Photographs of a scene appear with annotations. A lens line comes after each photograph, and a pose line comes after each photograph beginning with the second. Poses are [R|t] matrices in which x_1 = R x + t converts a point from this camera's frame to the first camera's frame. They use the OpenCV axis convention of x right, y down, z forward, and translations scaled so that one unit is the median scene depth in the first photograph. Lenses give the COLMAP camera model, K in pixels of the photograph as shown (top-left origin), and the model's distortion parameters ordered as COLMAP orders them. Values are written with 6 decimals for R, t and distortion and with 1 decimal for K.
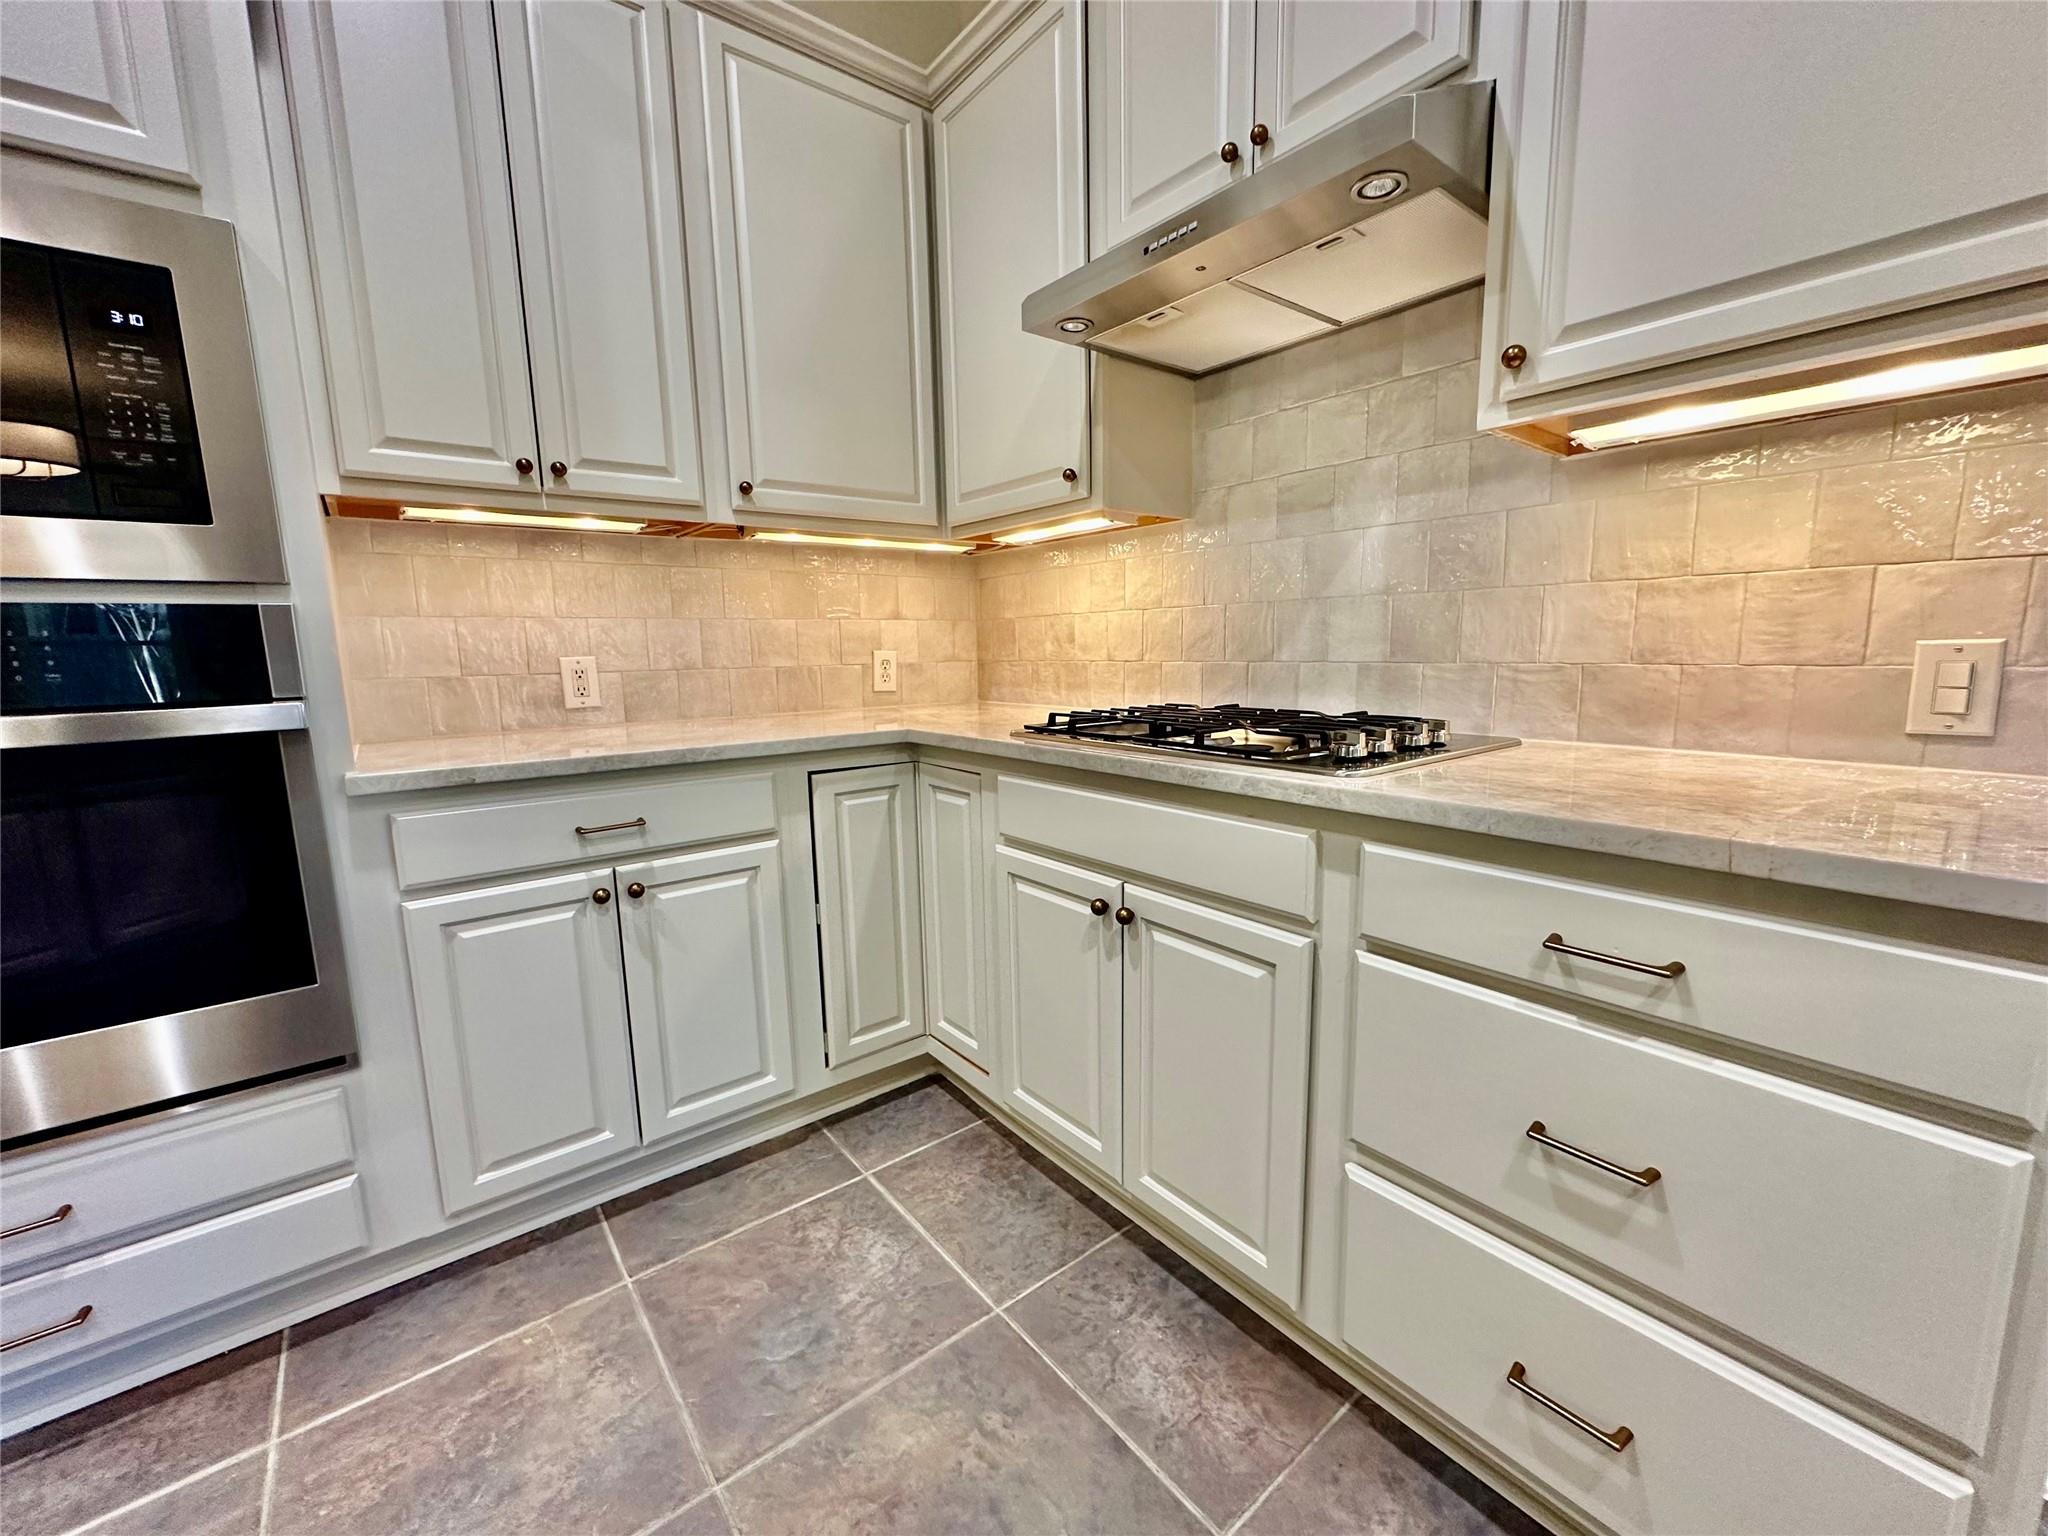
lens RADIAL K [[816.8, 0, 1024.4], [0, 816.8, 765.3], [0, 0, 1]] dist [-0.003671, 0.000818]
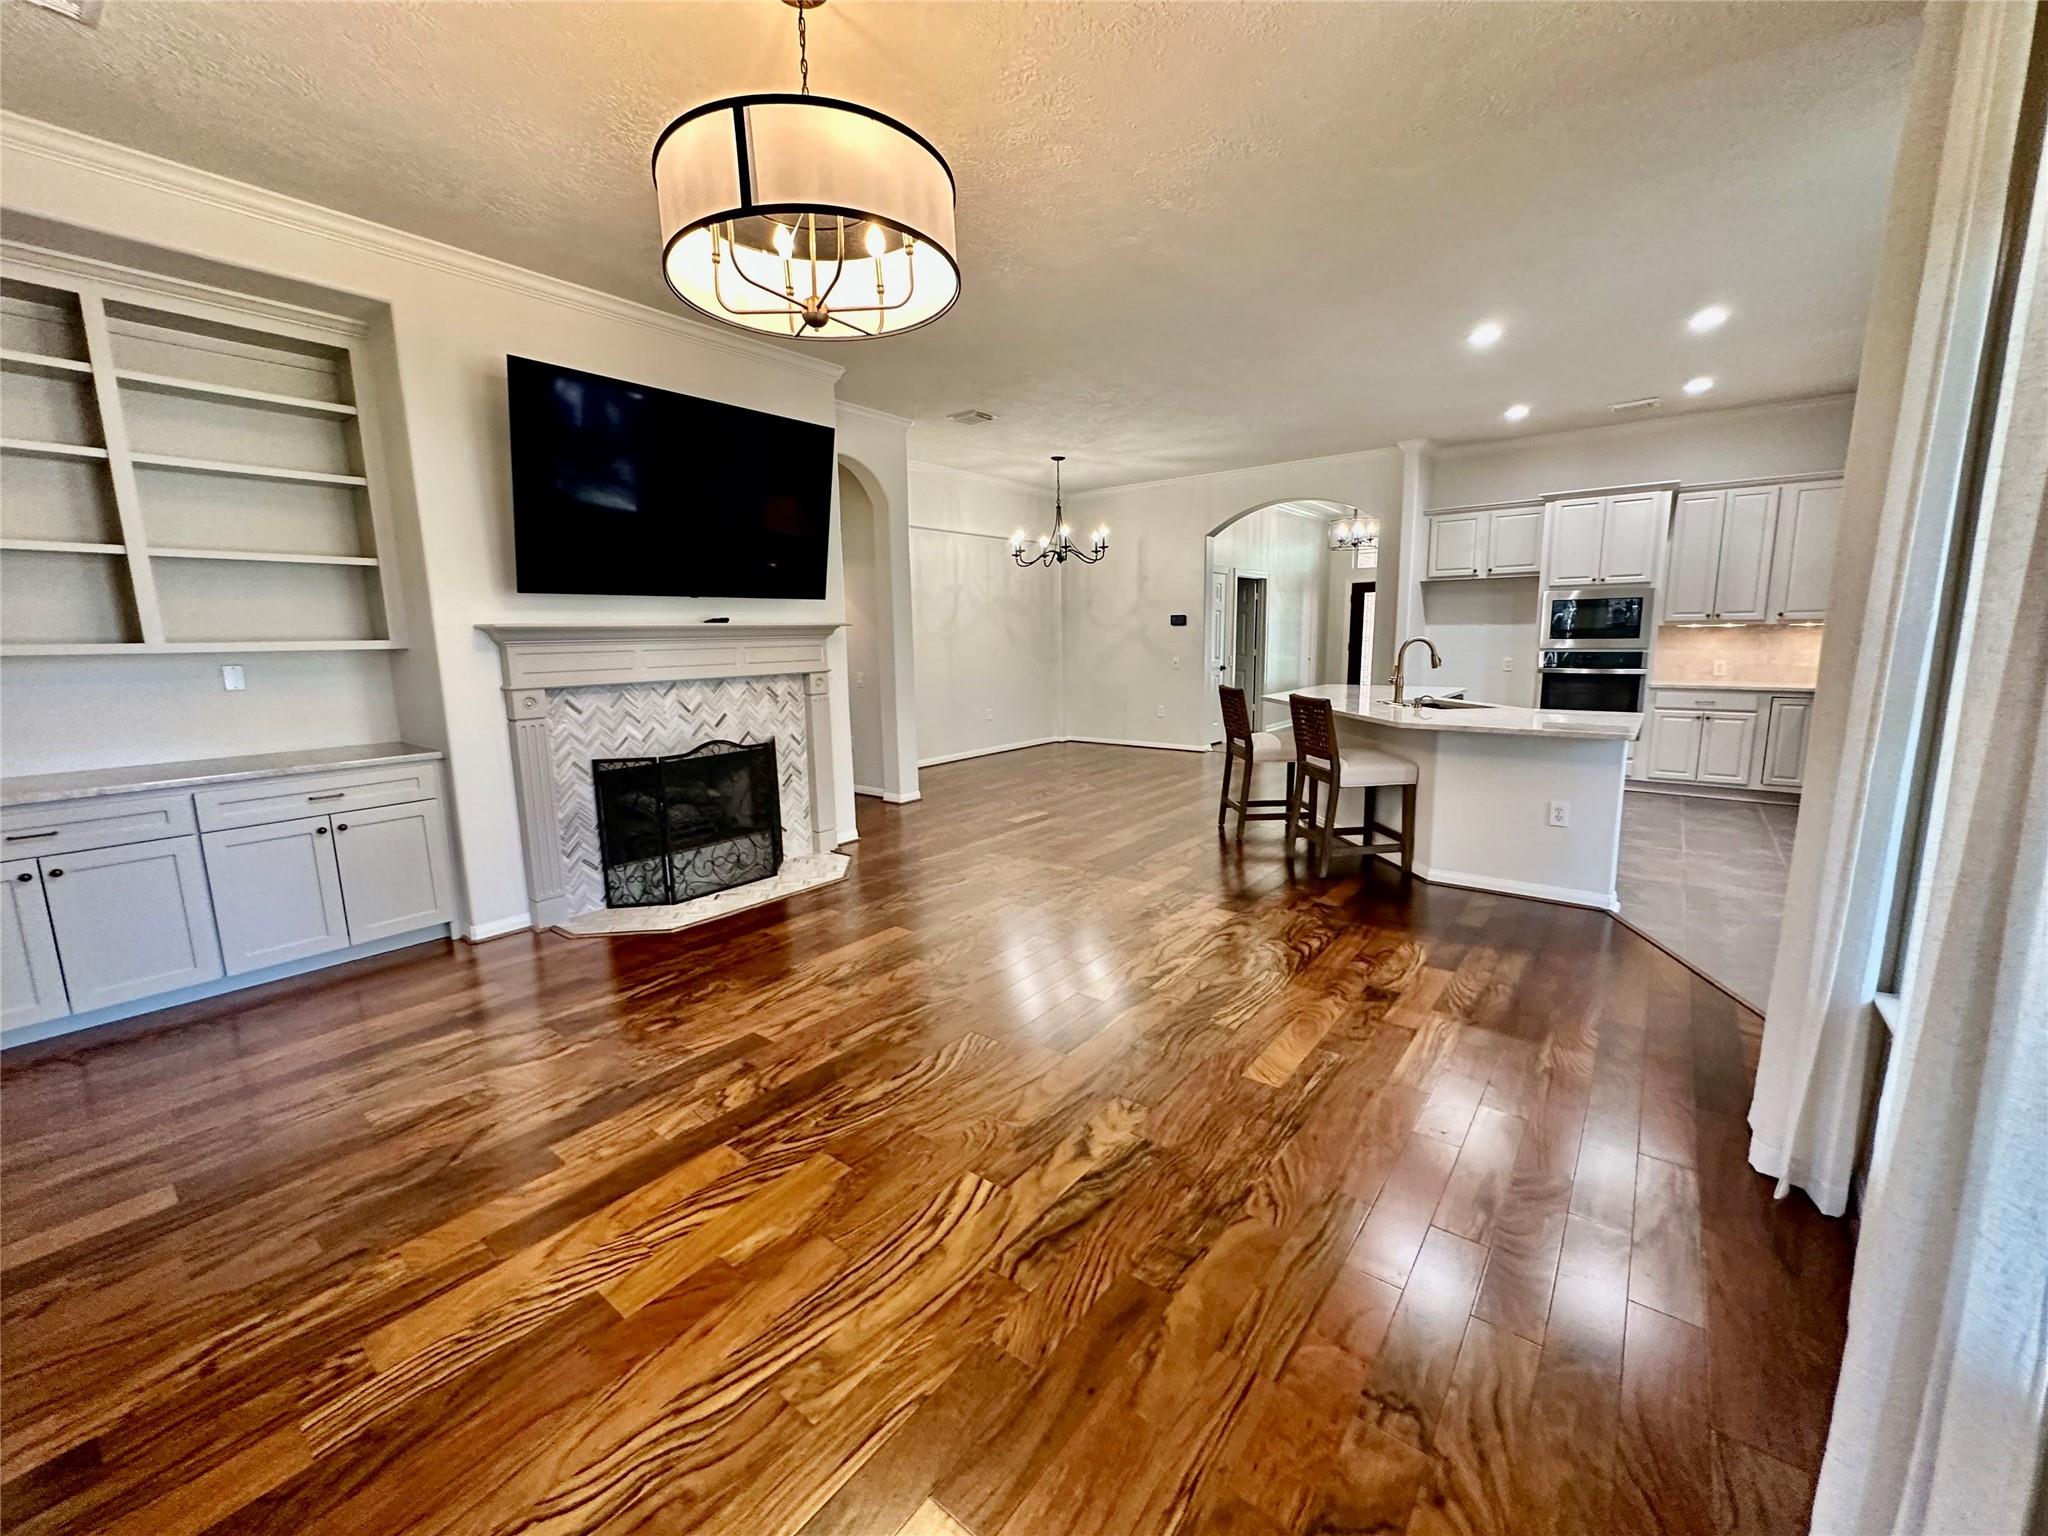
lens RADIAL K [[816.8, 0, 1029.1], [0, 816.8, 765.7], [0, 0, 1]] dist [-0.003671, 0.000818]
pose [[0.225891, 0.171186, -0.958994, 2.701607], [-0.135699, 0.980370, 0.143038, 0.256503], [0.964655, 0.097823, 0.244686, -3.258411]]
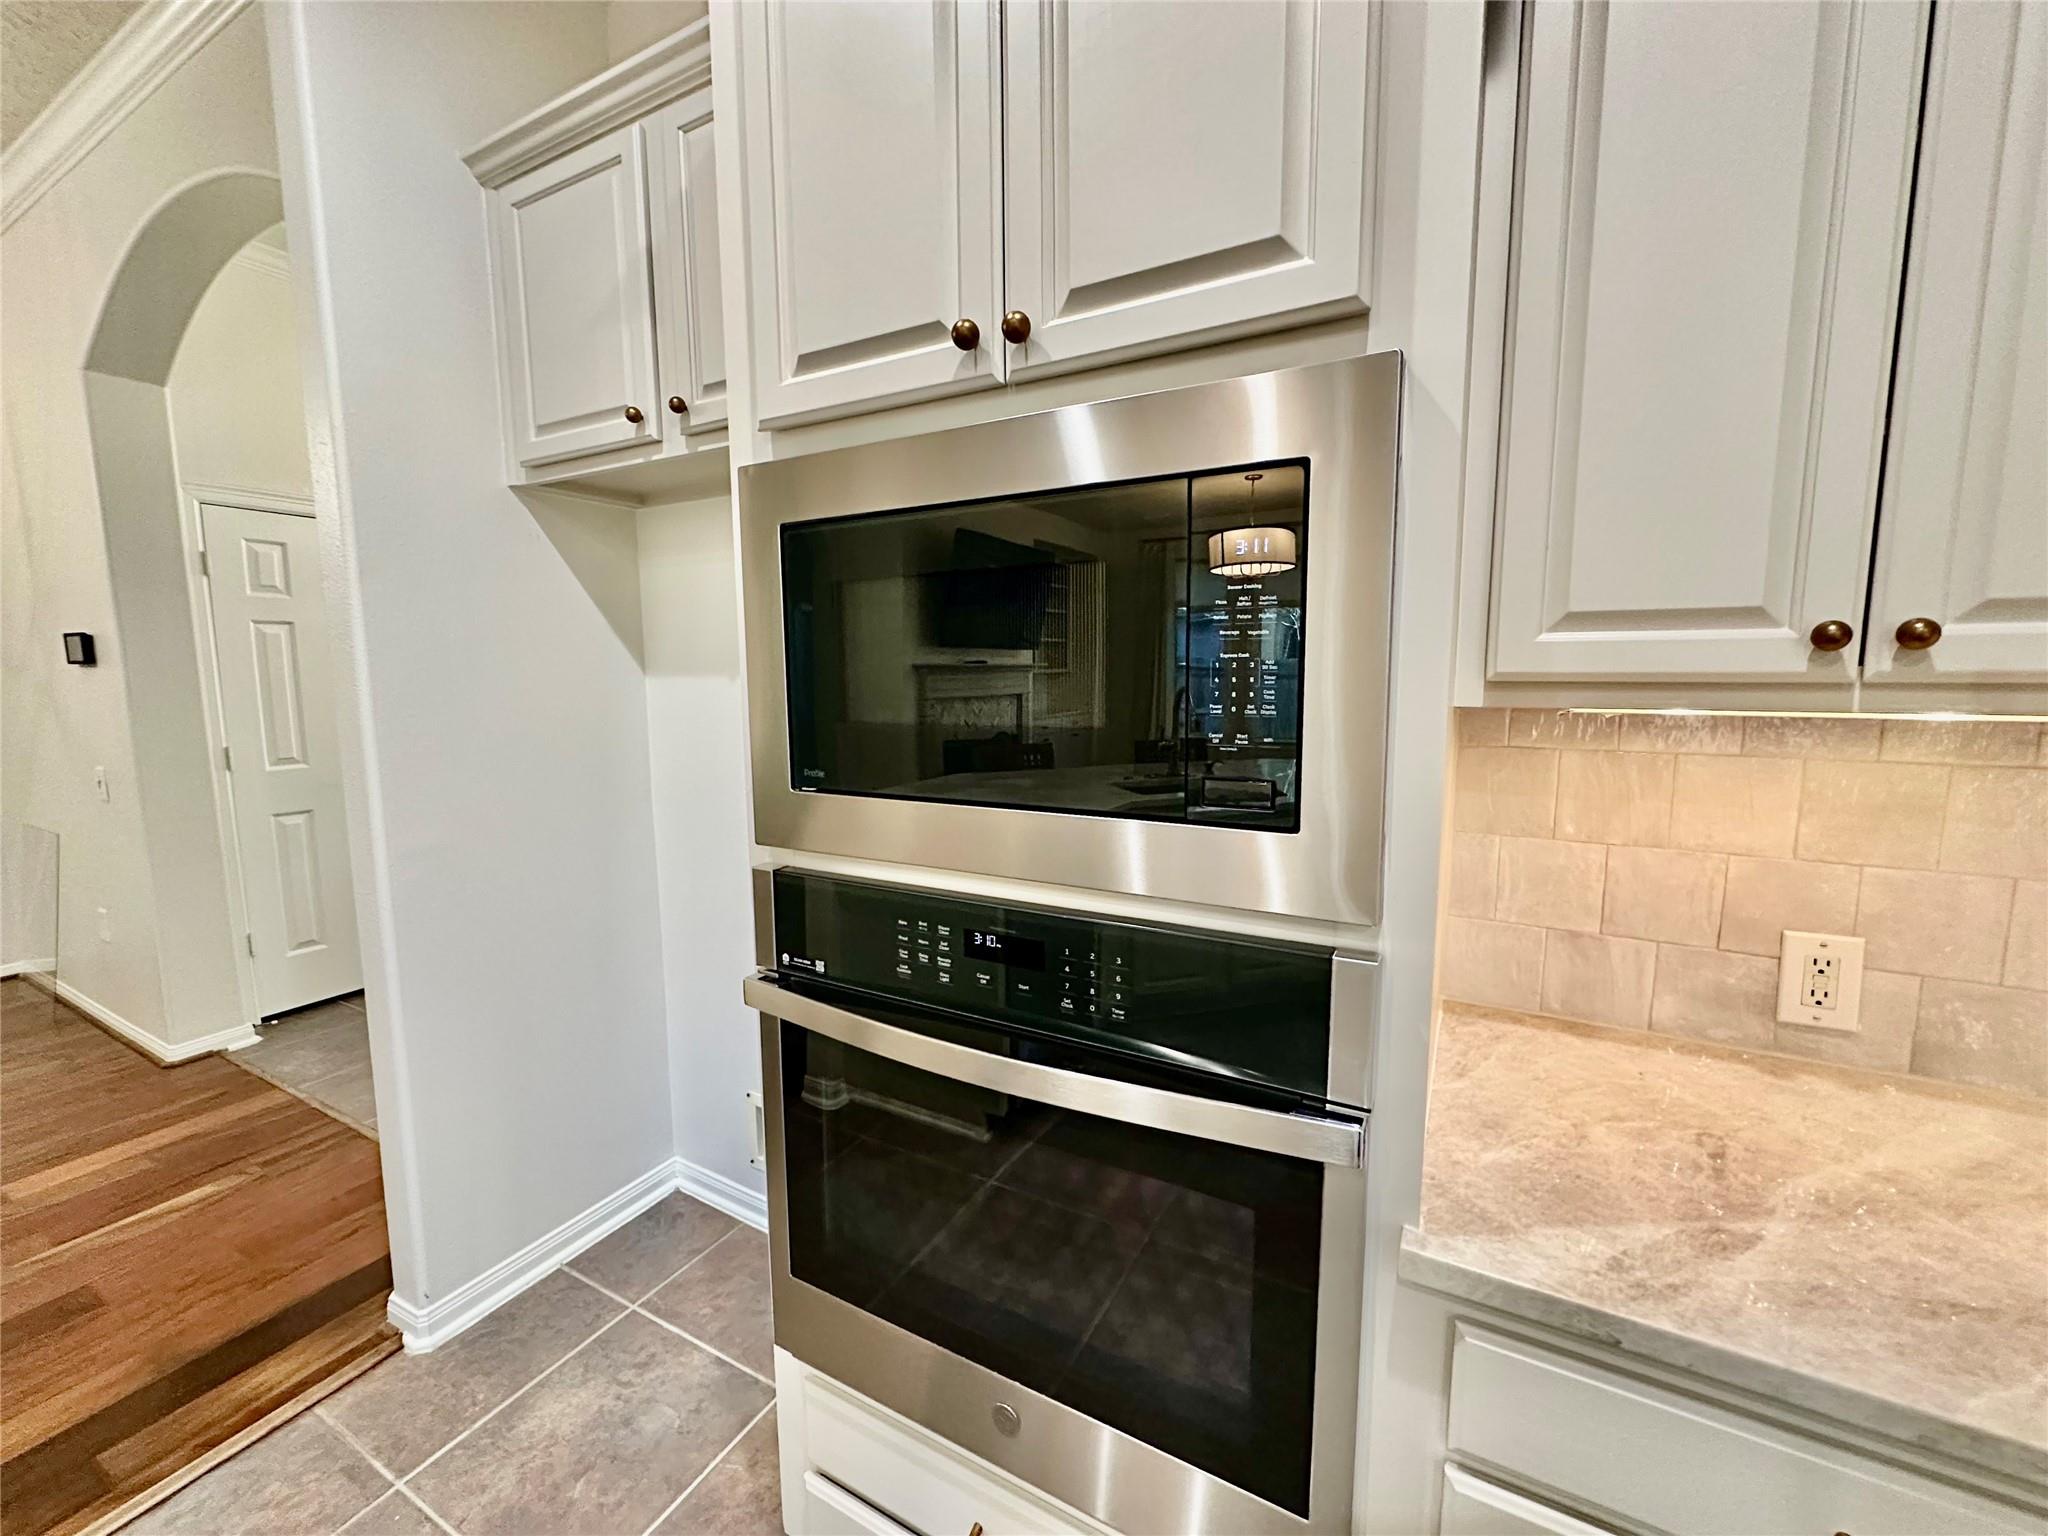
lens RADIAL K [[816.8, 0, 1028.8], [0, 816.8, 762.9], [0, 0, 1]] dist [-0.003671, 0.000818]
pose [[0.387146, 0.122794, -0.913805, -0.346921], [-0.142629, 0.987138, 0.072221, -0.260211], [0.910920, 0.102376, 0.399680, 0.379587]]
